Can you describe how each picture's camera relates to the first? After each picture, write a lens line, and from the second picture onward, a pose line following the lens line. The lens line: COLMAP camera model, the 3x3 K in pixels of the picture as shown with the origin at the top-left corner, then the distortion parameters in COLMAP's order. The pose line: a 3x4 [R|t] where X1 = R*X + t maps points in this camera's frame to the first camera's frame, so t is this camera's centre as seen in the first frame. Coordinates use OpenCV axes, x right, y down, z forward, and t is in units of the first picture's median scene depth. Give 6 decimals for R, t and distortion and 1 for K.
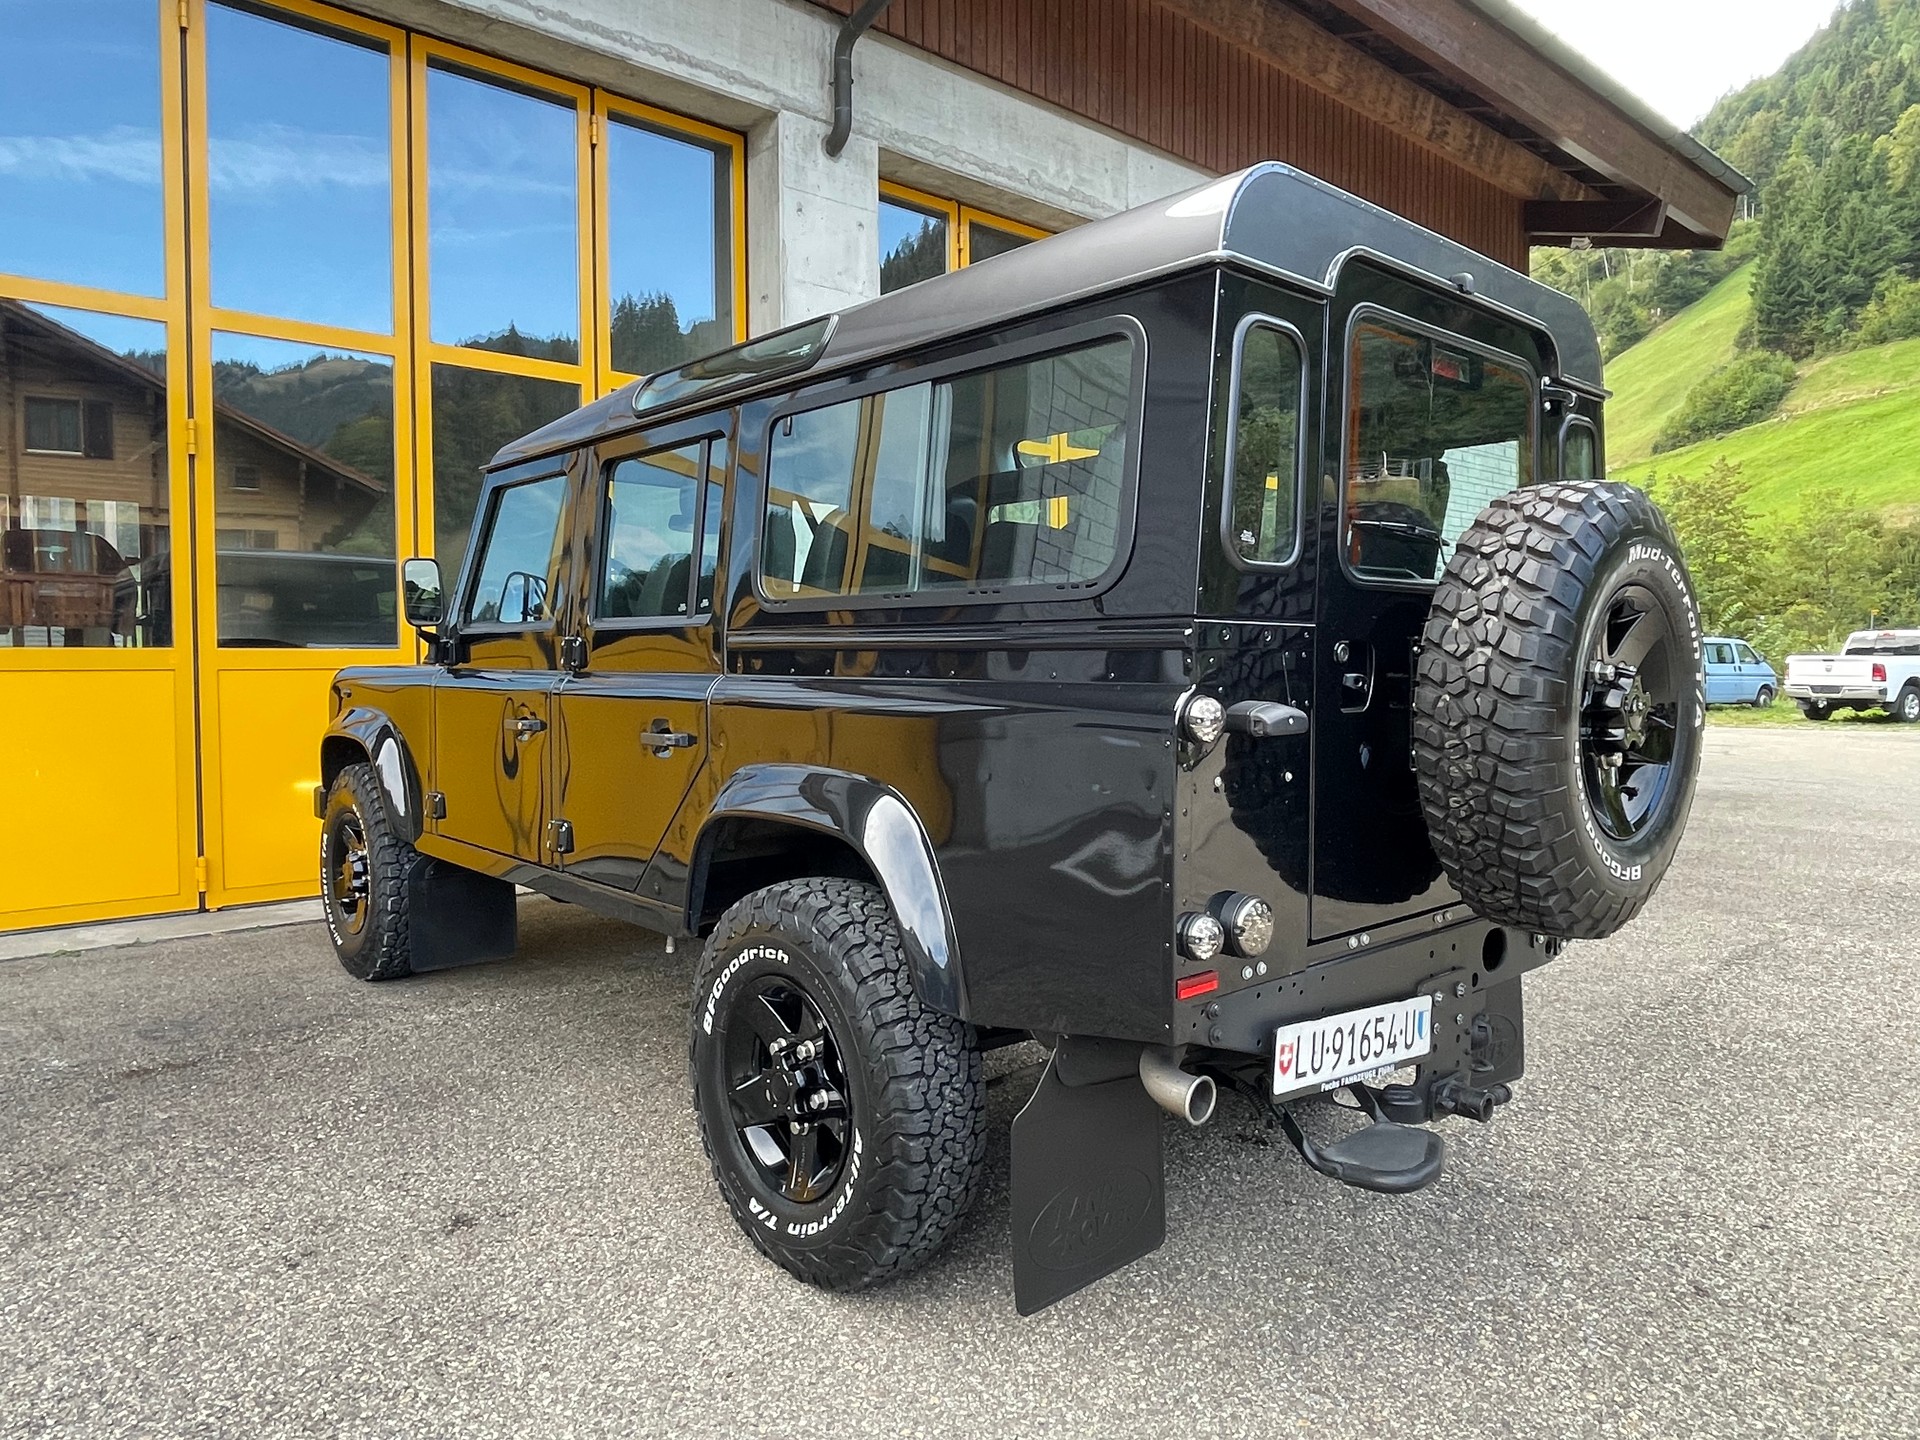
lens RADIAL K [[1261.1, 0, 954.4], [0, 1261.1, 708.2], [0, 0, 1]] dist [-0.000087, -0.002286]
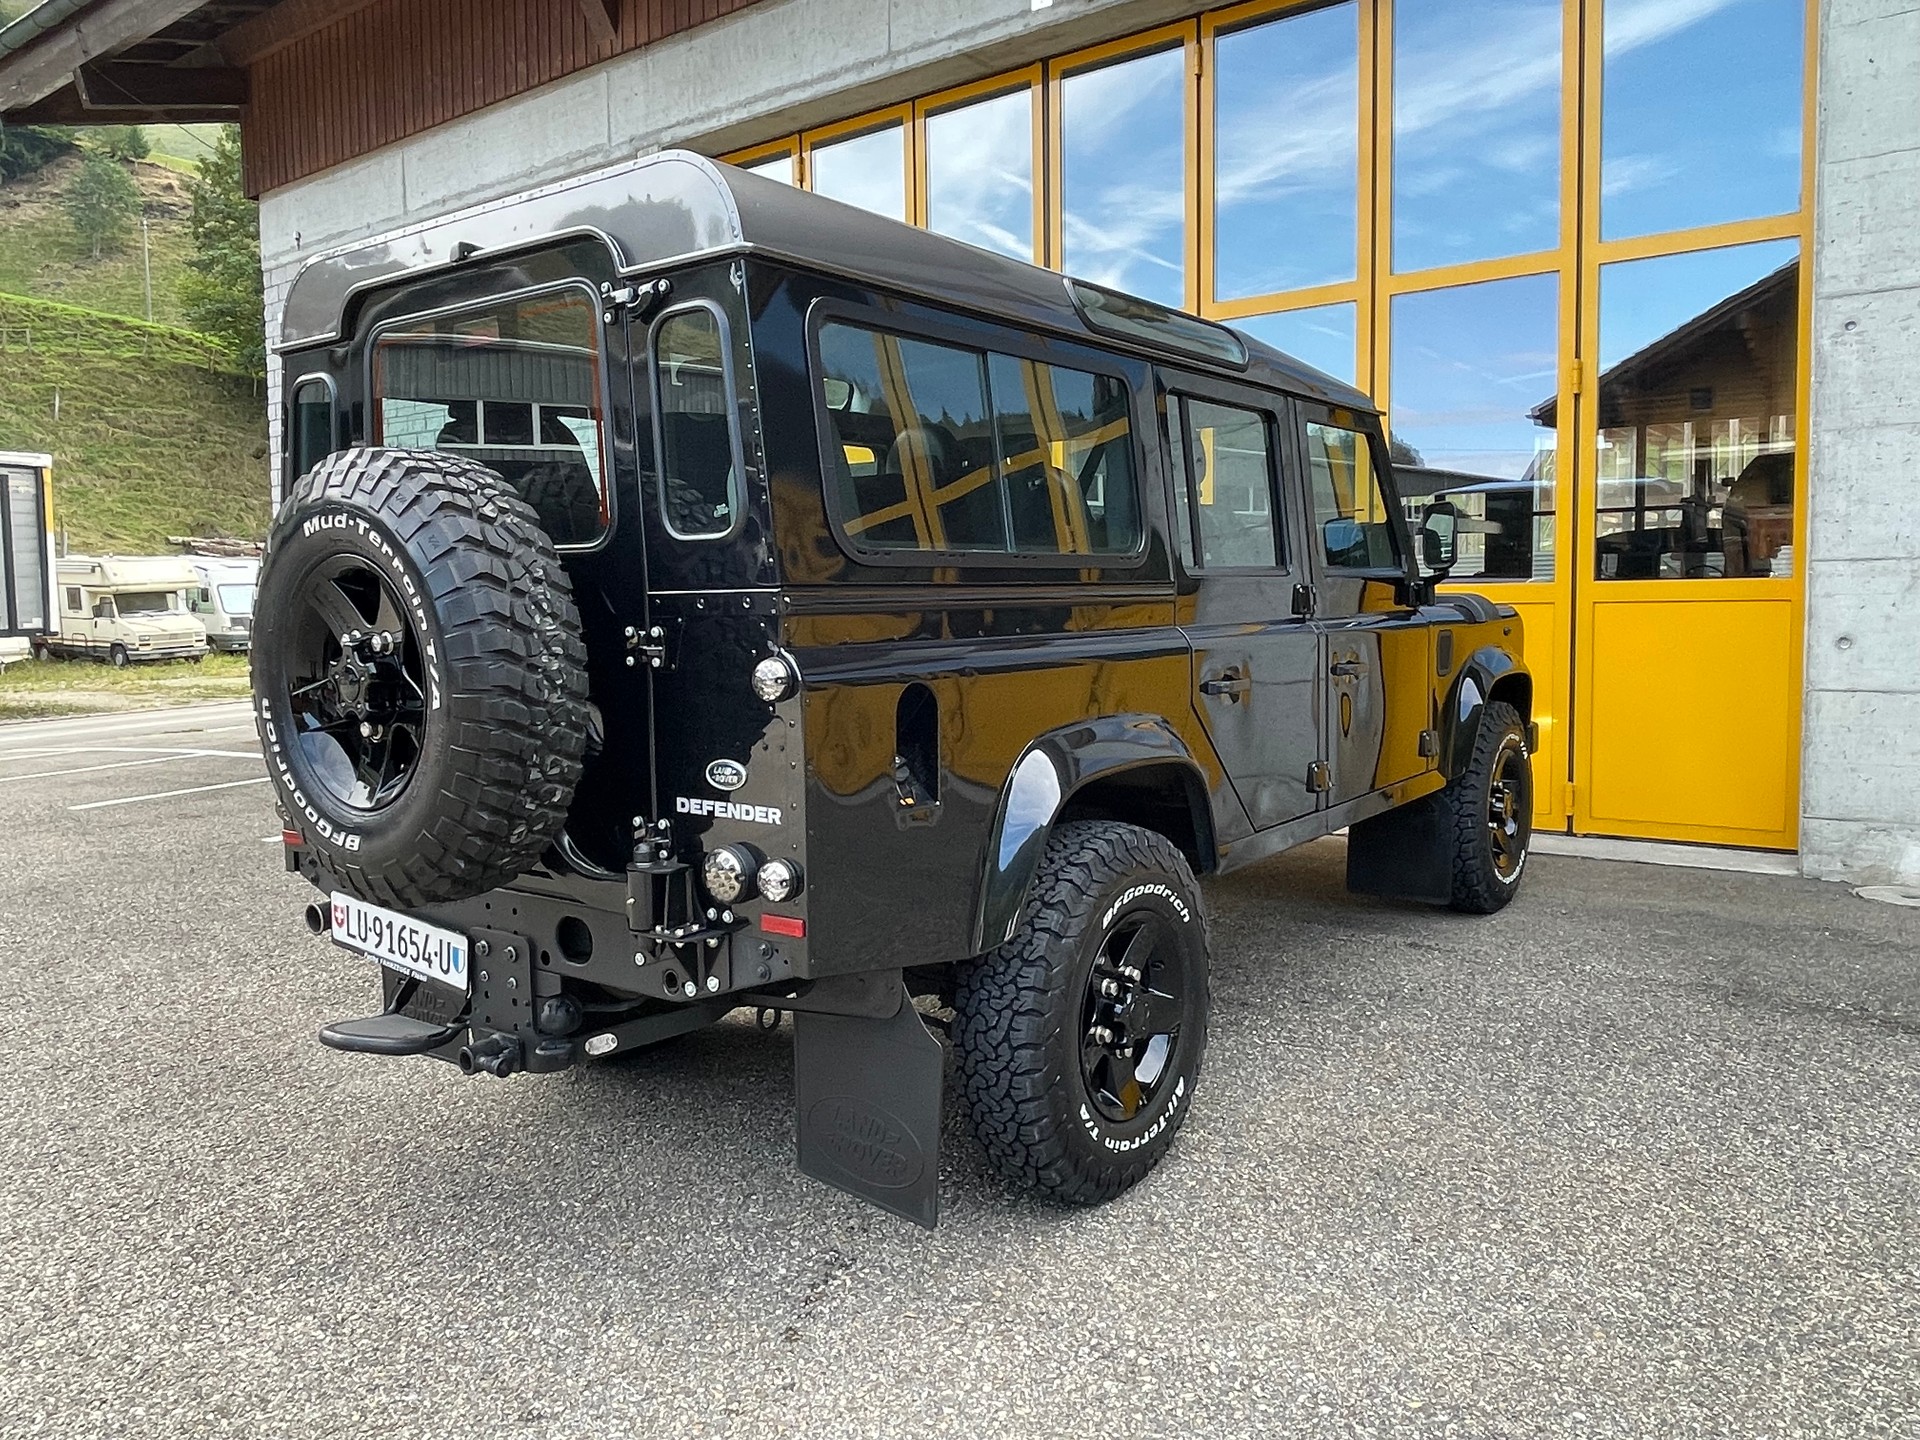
lens RADIAL K [[1390.4, 0, 957.3], [0, 1390.4, 703.2], [0, 0, 1]] dist [0.009094, -0.013966]
pose [[0.194485, 0.077147, -0.977867, 1.699857], [-0.023101, 0.996986, 0.074061, -0.072491], [0.980633, 0.008186, 0.195681, 1.250870]]
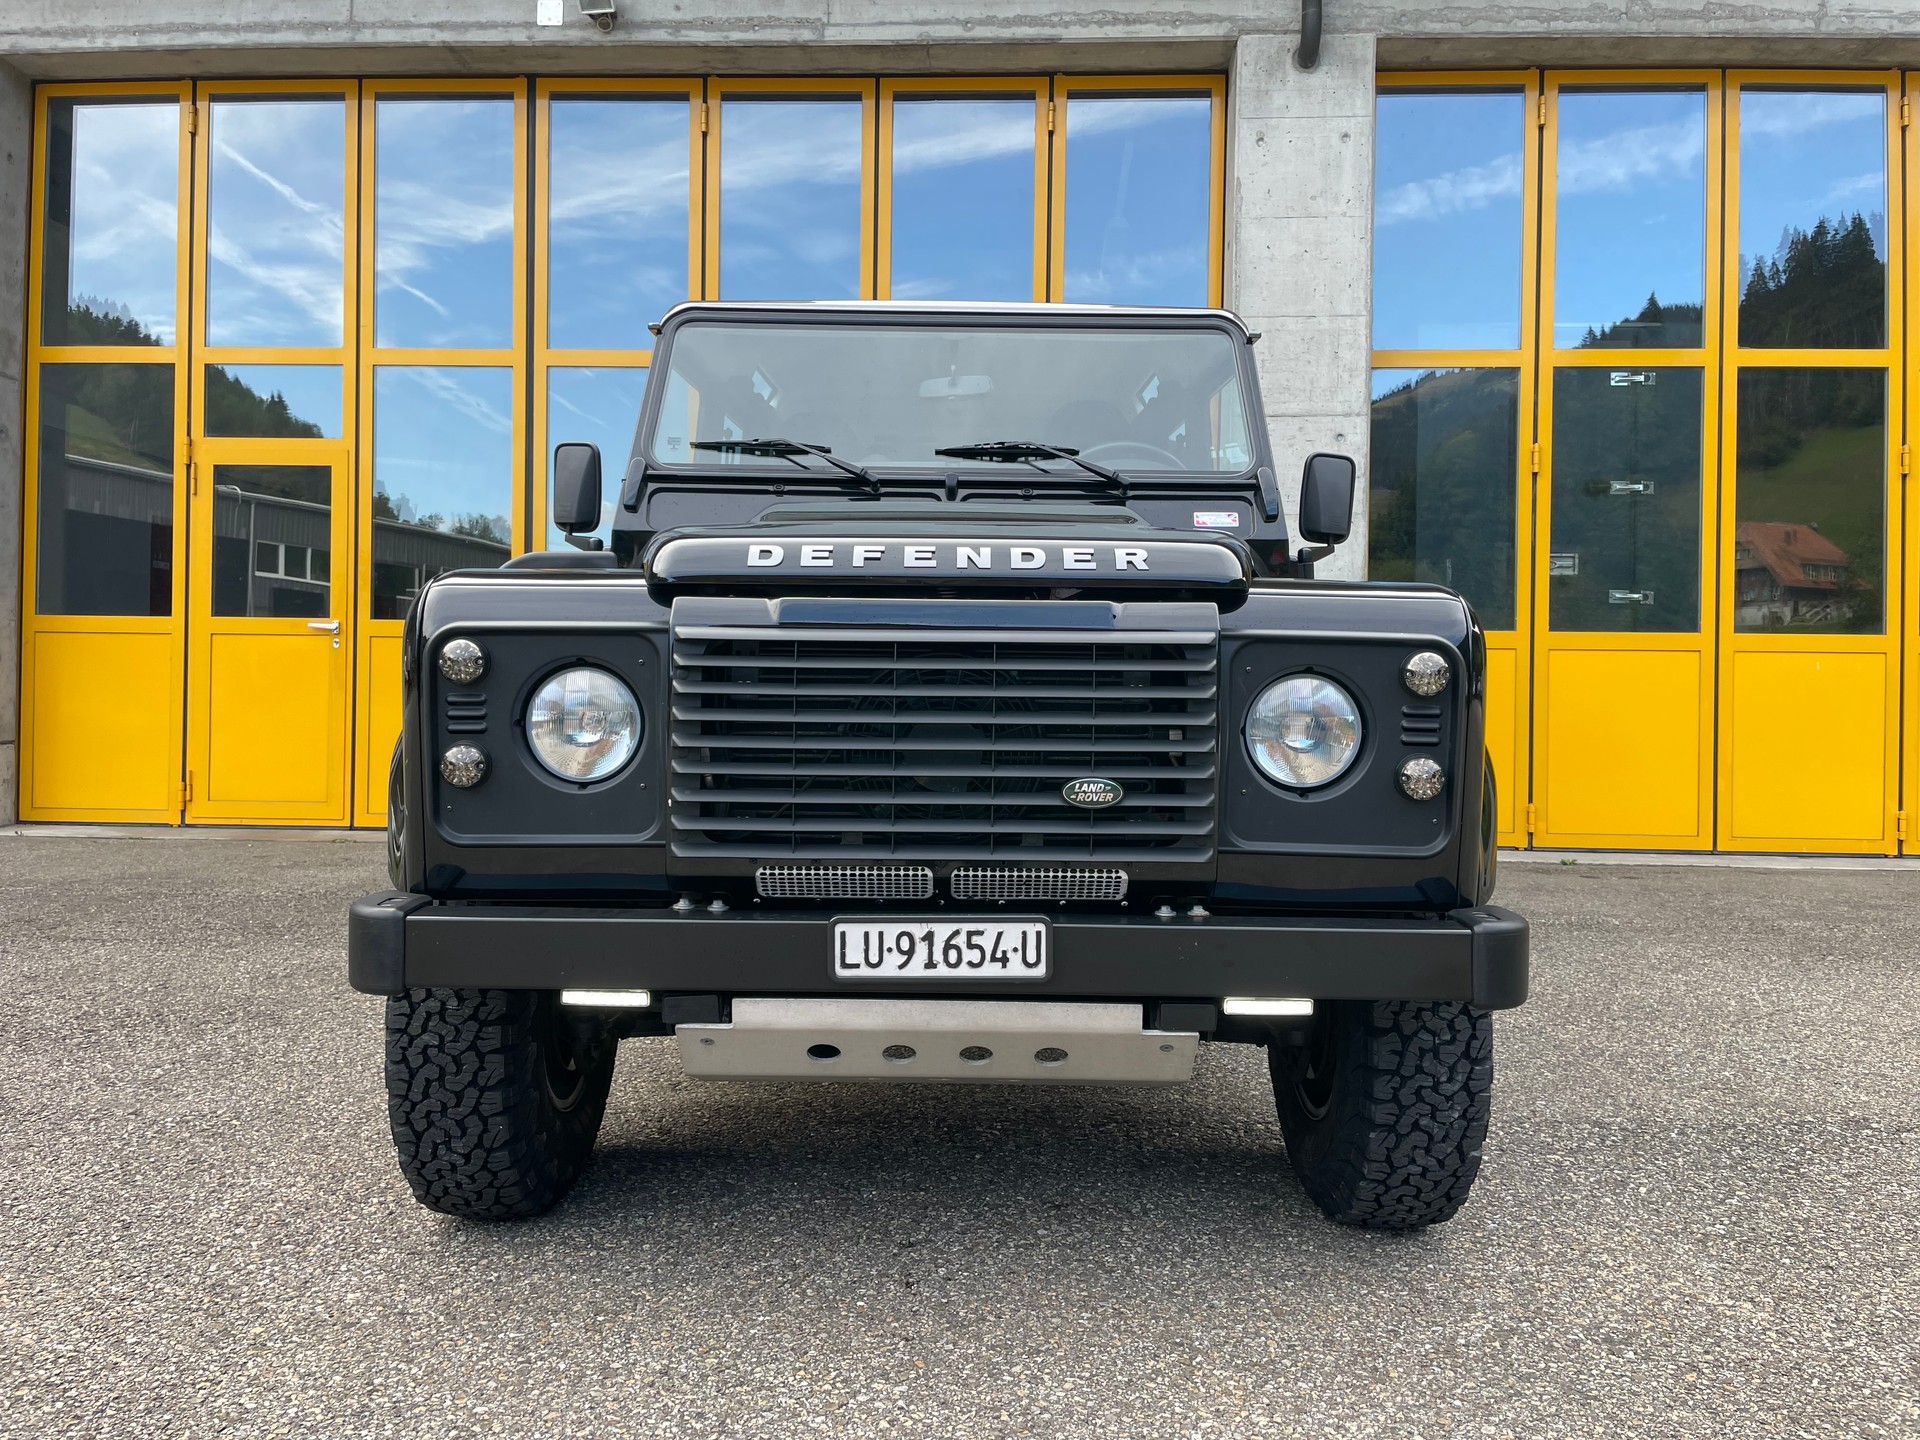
lens RADIAL K [[1476.9, 0, 958.7], [0, 1476.9, 708.3], [0, 0, 1]] dist [0.029622, -0.046108]
pose [[0.715940, 0.019697, -0.697884, 1.503315], [-0.043721, 0.998905, -0.016659, 0.127265], [0.696792, 0.042439, 0.716017, 0.335055]]
